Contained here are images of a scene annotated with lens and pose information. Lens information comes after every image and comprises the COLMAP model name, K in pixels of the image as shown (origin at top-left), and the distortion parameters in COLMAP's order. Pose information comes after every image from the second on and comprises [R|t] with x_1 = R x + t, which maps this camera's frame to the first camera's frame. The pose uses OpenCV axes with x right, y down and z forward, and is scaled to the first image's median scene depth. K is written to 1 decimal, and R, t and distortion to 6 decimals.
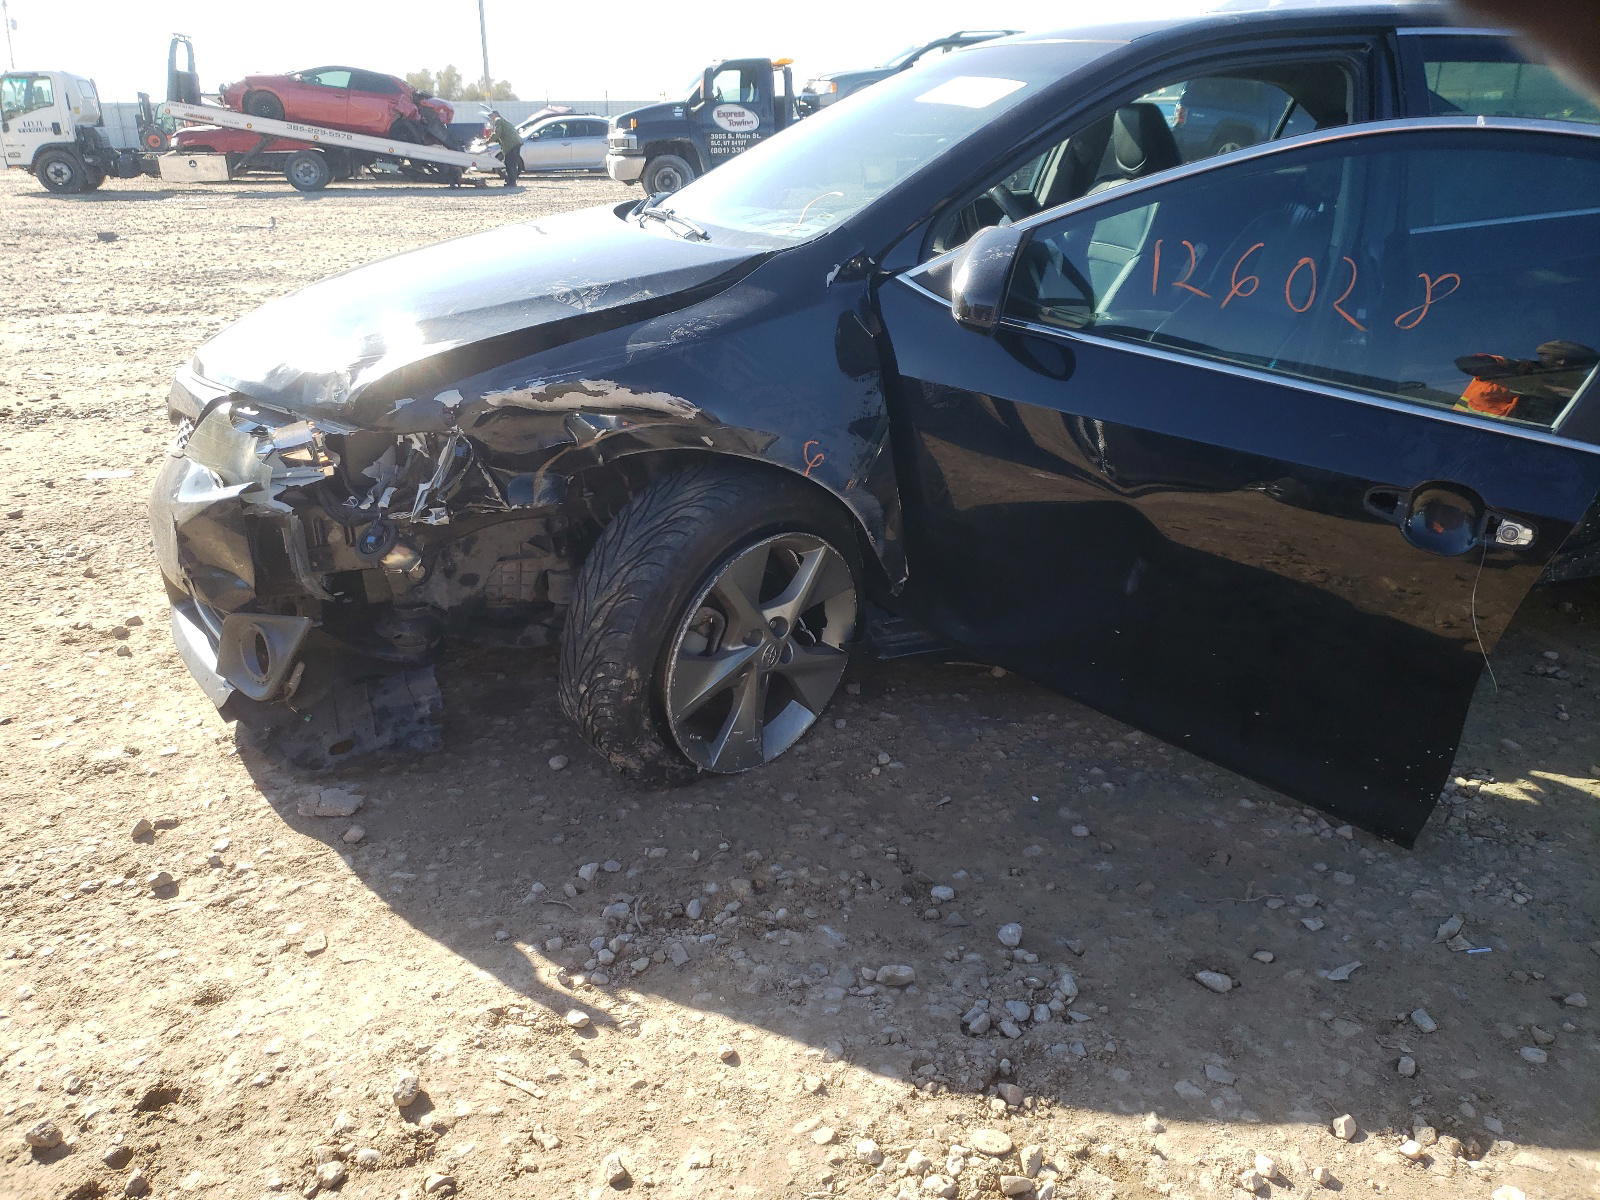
lens RADIAL K [[1199.5, 0, 798.8], [0, 1199.5, 616.4], [0, 0, 1]] dist [0.006863, 0.004681]
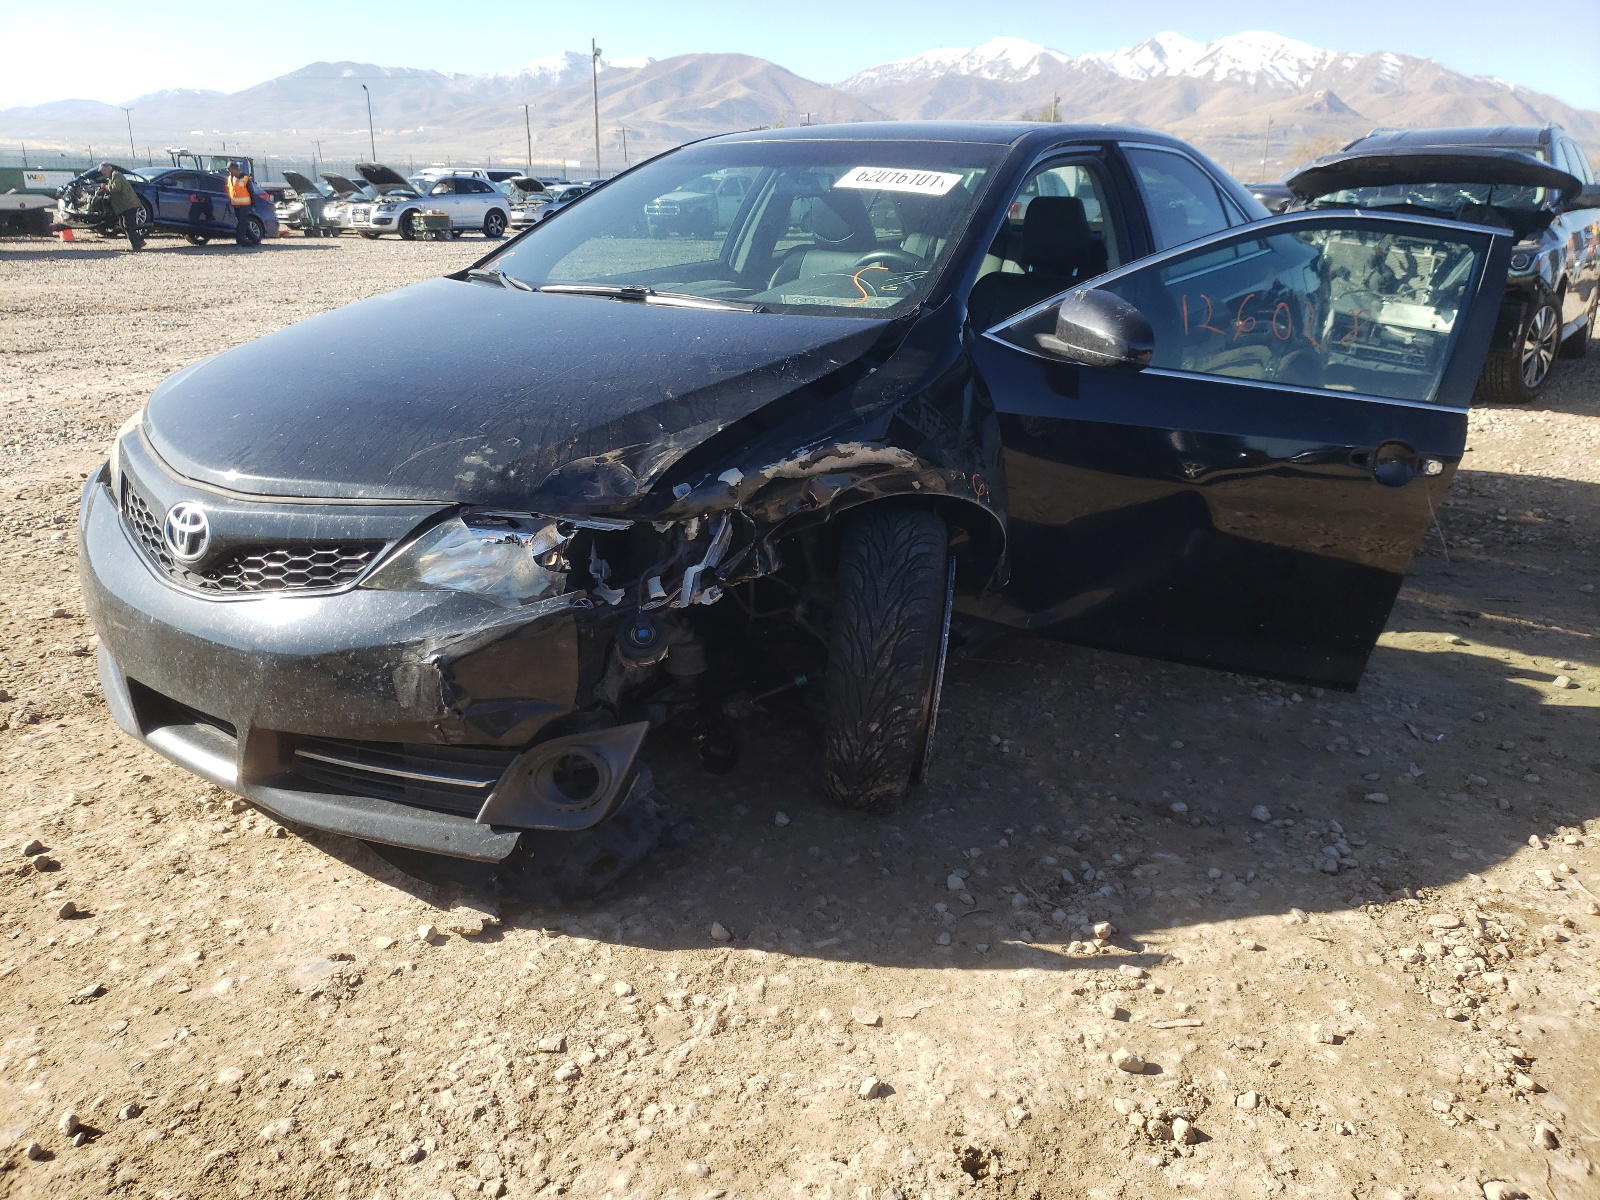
lens RADIAL K [[1199.5, 0, 798.5], [0, 1199.5, 585.4], [0, 0, 1]] dist [0.006863, 0.004681]
pose [[0.808095, -0.178535, 0.561345, -0.834211], [0.216616, 0.976256, -0.001337, -0.078378], [-0.547778, 0.122676, 0.827581, 0.138796]]
